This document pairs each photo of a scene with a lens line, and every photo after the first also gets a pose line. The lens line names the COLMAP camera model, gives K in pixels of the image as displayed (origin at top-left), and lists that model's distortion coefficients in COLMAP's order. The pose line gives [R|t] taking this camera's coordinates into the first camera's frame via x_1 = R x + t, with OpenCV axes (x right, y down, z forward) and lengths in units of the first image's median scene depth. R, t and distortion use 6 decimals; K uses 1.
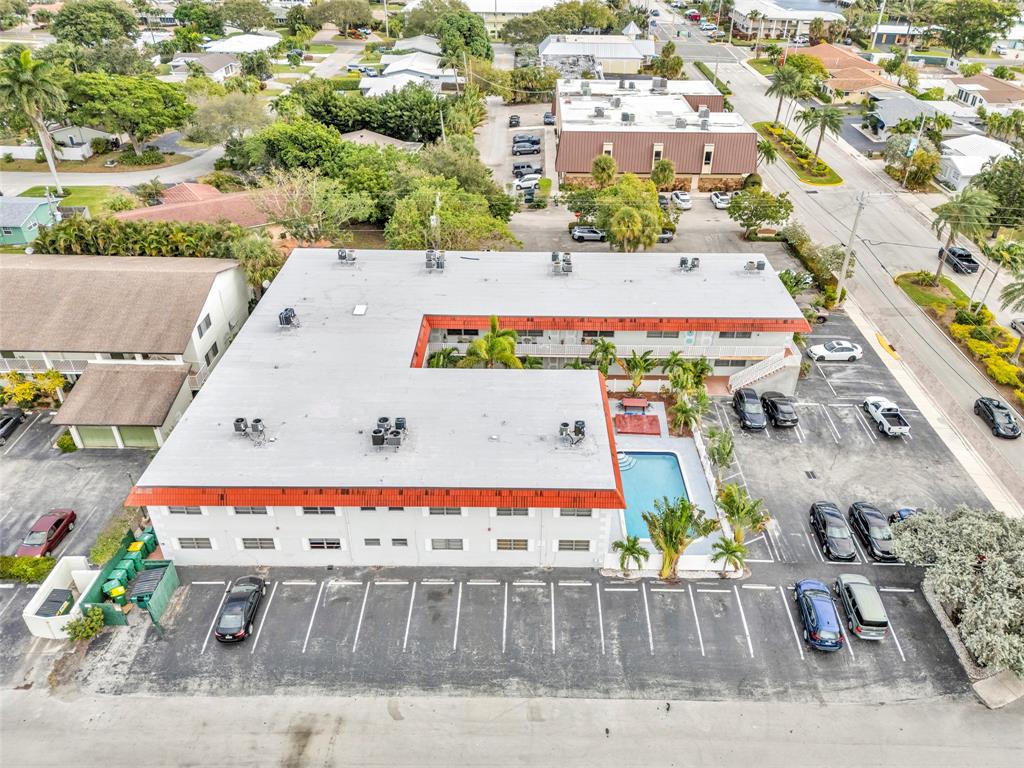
lens RADIAL K [[795.3, 0, 512.0], [0, 795.3, 384.0], [0, 0, 1]] dist [0.078237, -0.082629]
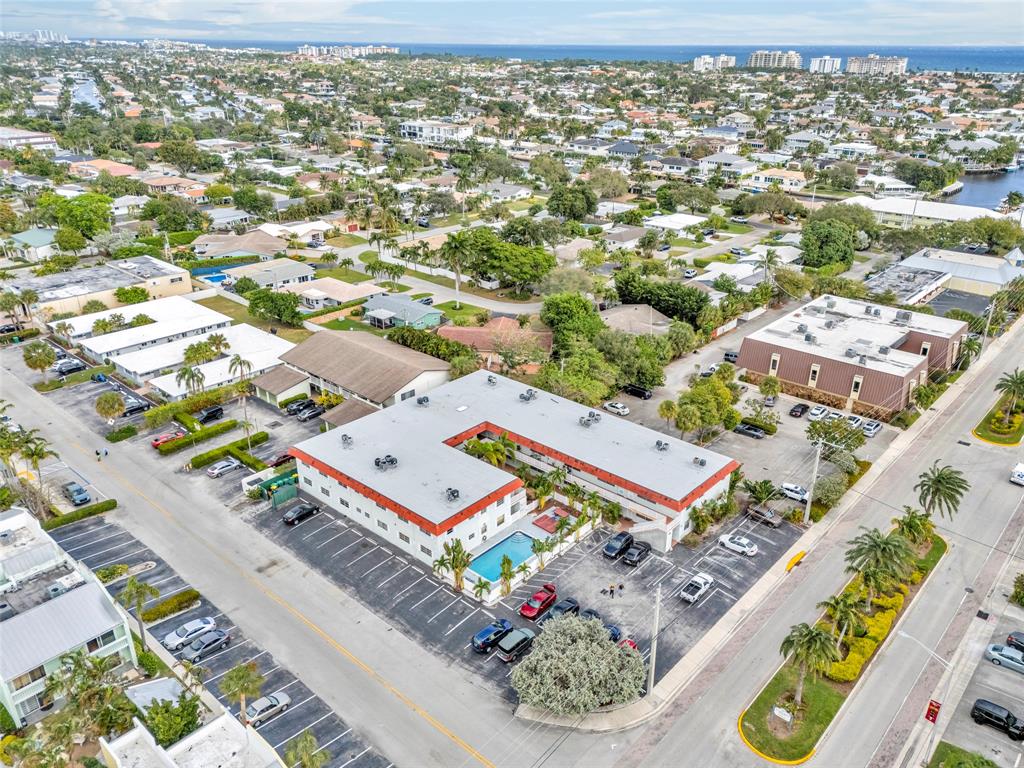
lens RADIAL K [[759.8, 0, 494.1], [0, 759.8, 381.6], [0, 0, 1]] dist [0.067891, -0.066873]
pose [[0.743364, 0.257295, -0.617421, 0.881141], [-0.342837, 0.939151, -0.021401, -0.137078], [0.574345, 0.227584, 0.786341, -0.295448]]
